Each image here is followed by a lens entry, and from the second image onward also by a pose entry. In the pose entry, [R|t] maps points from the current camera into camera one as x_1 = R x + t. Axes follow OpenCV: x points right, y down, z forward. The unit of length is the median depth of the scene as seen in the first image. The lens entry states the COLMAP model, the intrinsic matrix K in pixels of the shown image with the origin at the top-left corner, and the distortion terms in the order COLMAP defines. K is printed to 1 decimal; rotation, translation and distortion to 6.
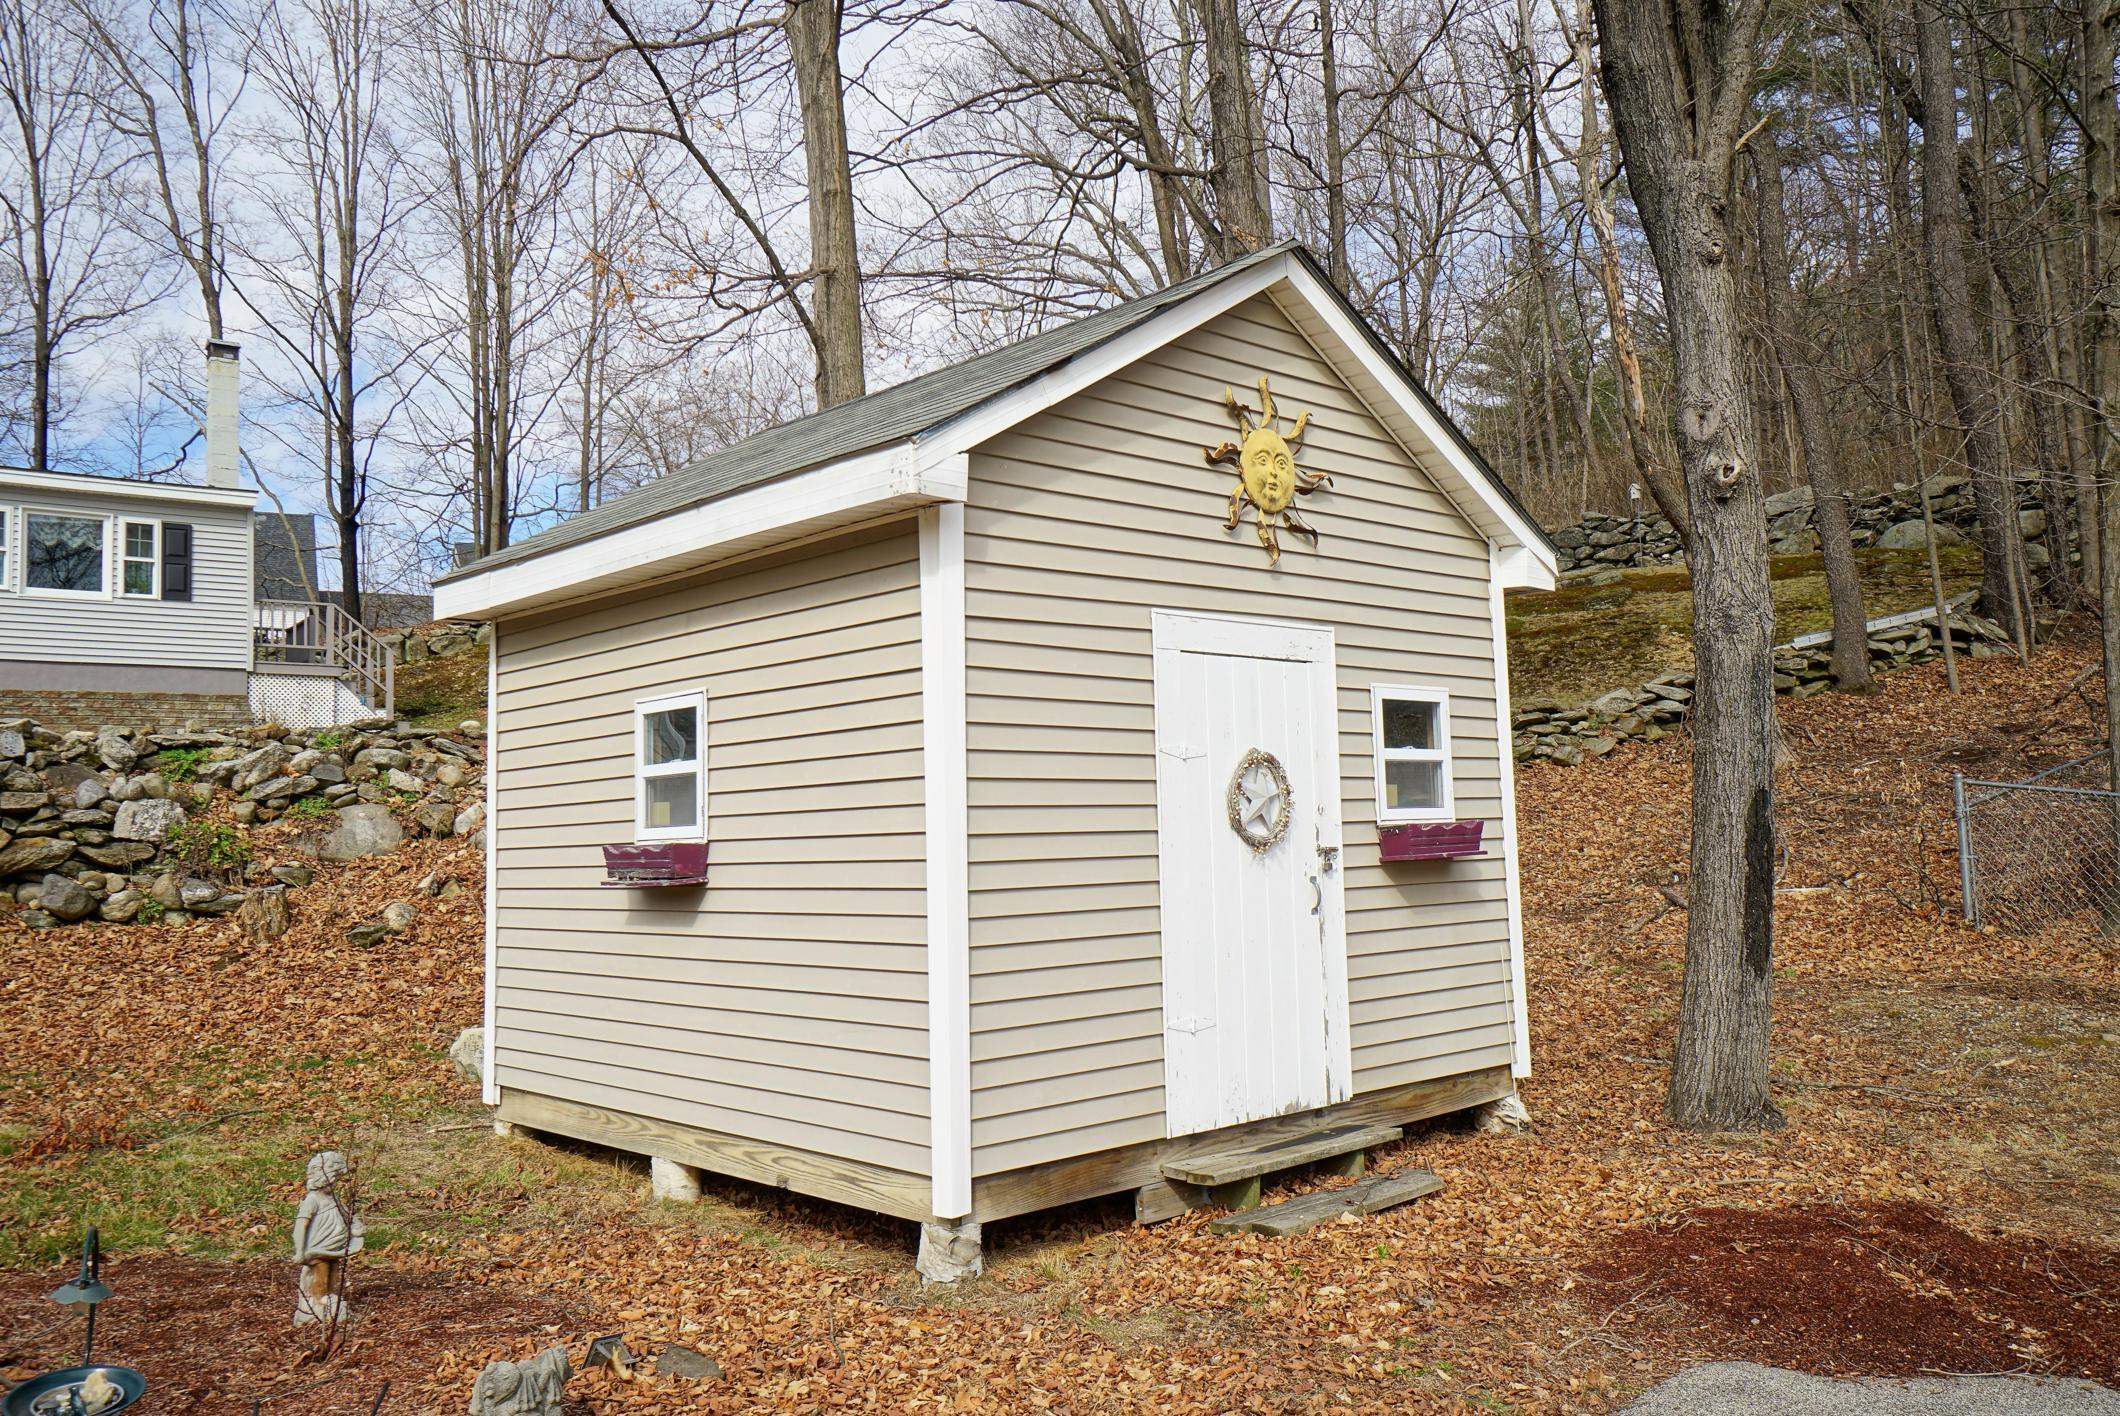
lens RADIAL K [[1679.9, 0, 1060.0], [0, 1679.9, 708.0], [0, 0, 1]] dist [0.003252, 0.000961]
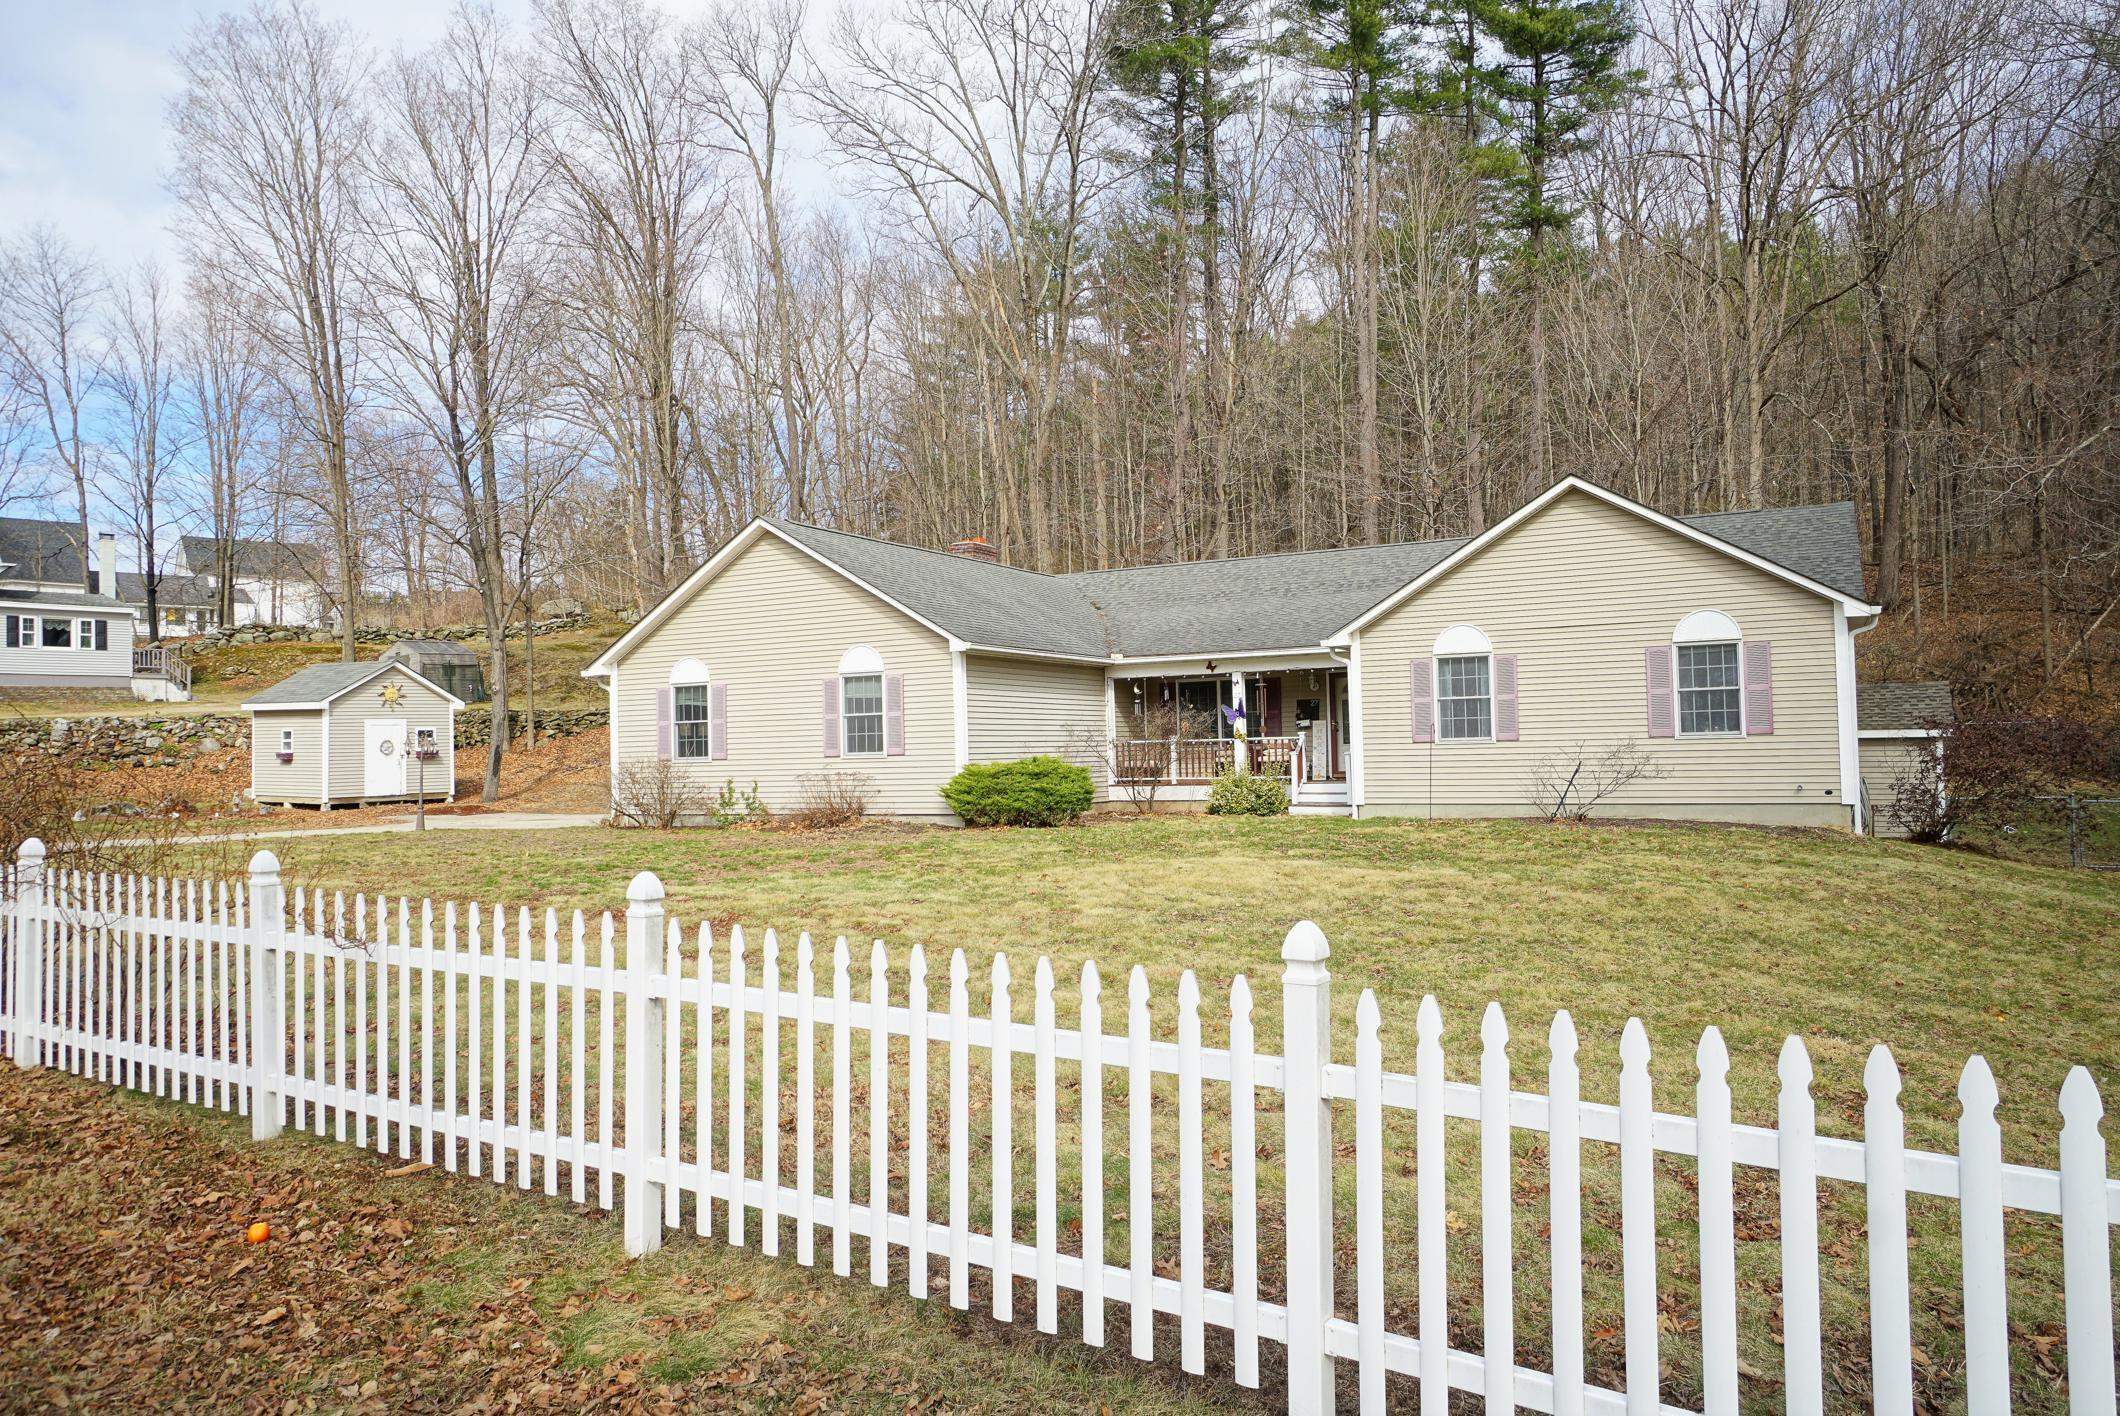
lens RADIAL K [[1471.8, 0, 1060.0], [0, 1471.8, 708.0], [0, 0, 1]] dist [0.009192, 0.002637]
pose [[0.976900, 0.021782, 0.212583, 0.975378], [-0.034417, 0.997842, 0.055916, -0.340856], [-0.210906, -0.061941, 0.975542, -3.439663]]
